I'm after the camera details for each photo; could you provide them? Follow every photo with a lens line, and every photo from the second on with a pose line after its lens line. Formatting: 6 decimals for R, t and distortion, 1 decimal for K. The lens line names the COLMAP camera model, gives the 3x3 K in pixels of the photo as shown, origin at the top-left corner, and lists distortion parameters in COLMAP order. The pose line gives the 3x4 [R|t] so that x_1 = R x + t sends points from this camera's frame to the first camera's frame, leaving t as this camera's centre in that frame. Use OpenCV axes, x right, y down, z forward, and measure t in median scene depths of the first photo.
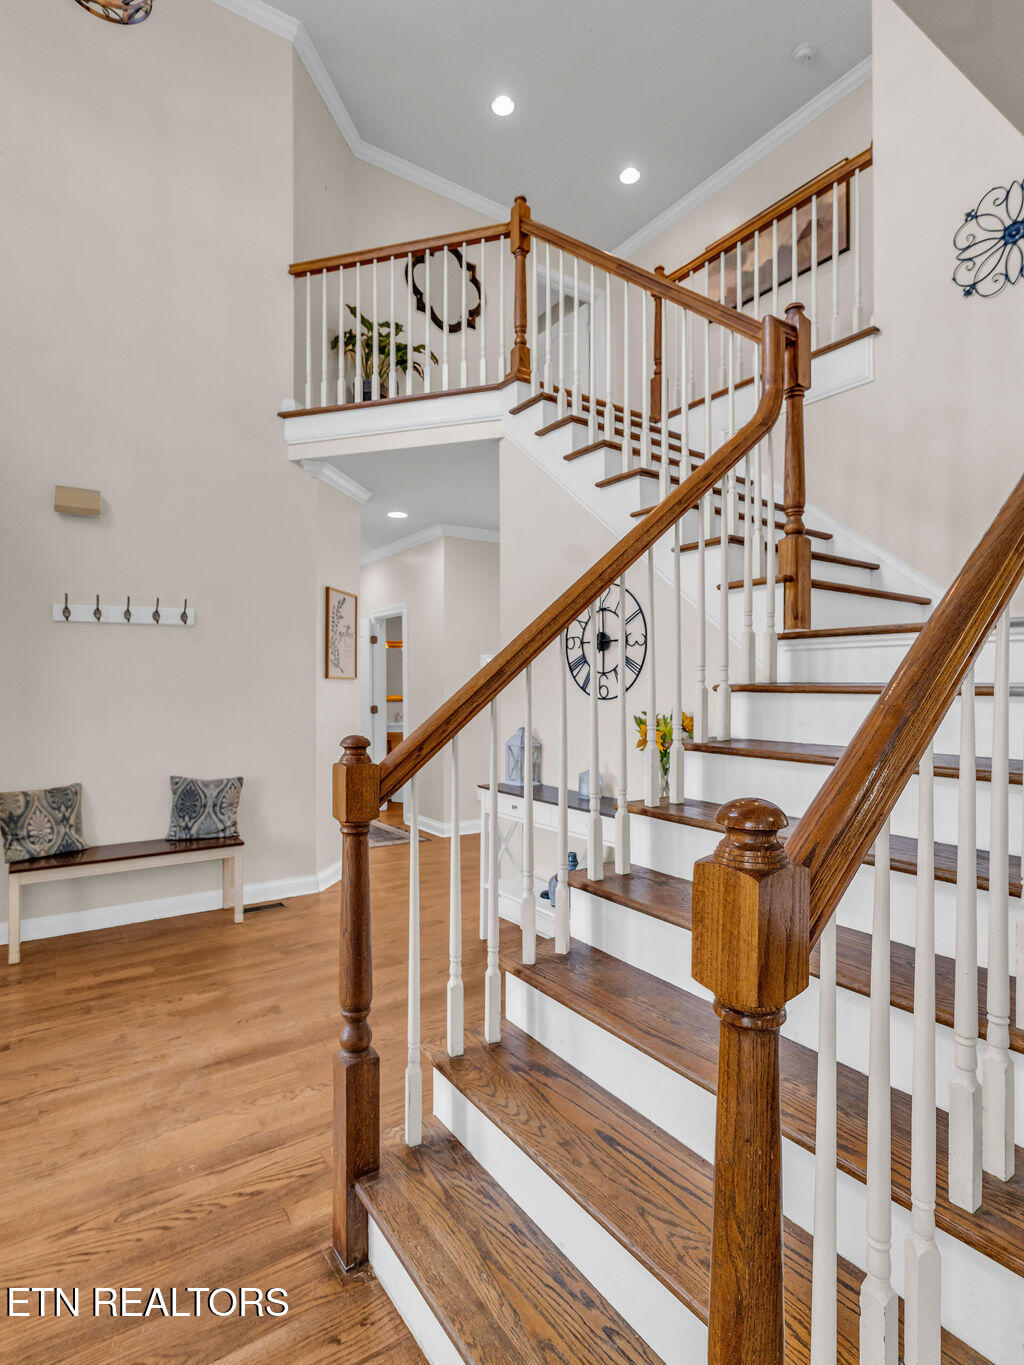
lens RADIAL K [[703.7, 0, 512.7], [0, 703.7, 689.8], [0, 0, 1]] dist [-0.002614, -0.000335]
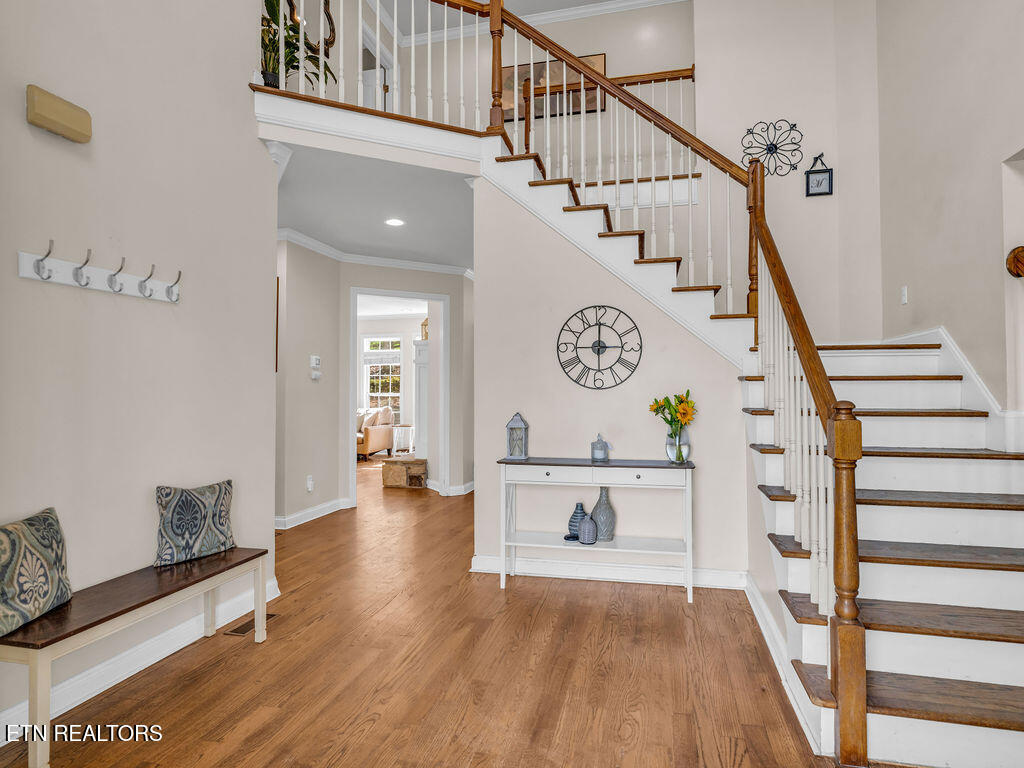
lens RADIAL K [[553.1, 0, 526.8], [0, 553.1, 386.1], [0, 0, 1]] dist [-0.002503, -0.000916]
pose [[0.738035, 0.004567, 0.674747, -0.674500], [0.006618, 0.999880, -0.014006, 0.020975], [-0.674730, 0.014802, 0.737916, 0.275108]]
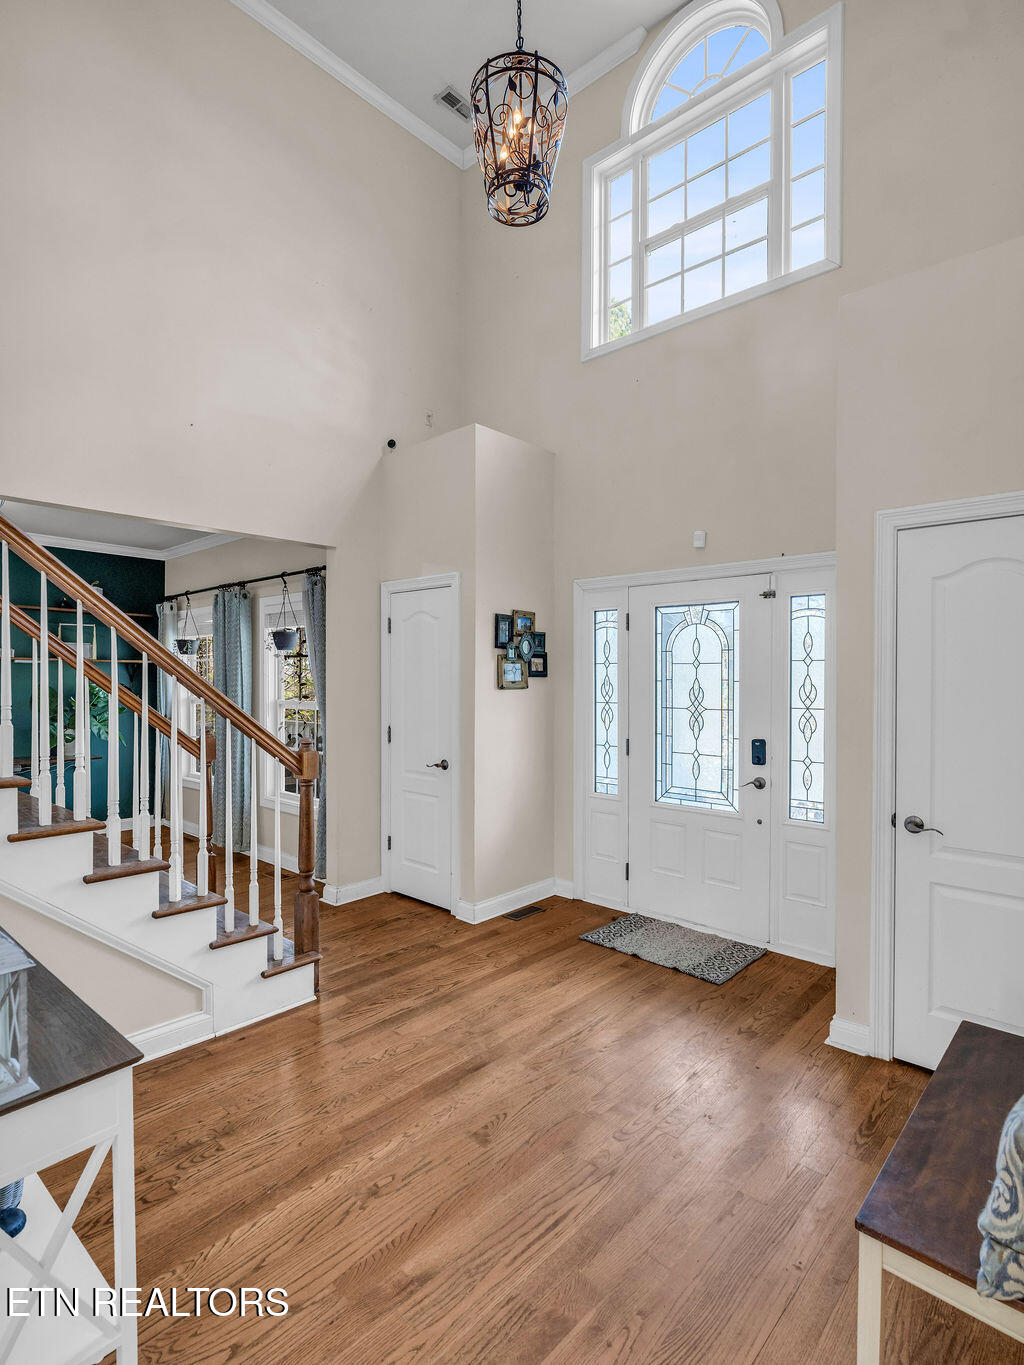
lens RADIAL K [[703.7, 0, 512.7], [0, 703.7, 689.8], [0, 0, 1]] dist [-0.002614, -0.000335]
pose [[-0.973486, 0.004048, -0.228710, -0.156752], [-0.000452, 0.999807, 0.019617, -0.049504], [0.228746, 0.019200, -0.973297, 1.413273]]
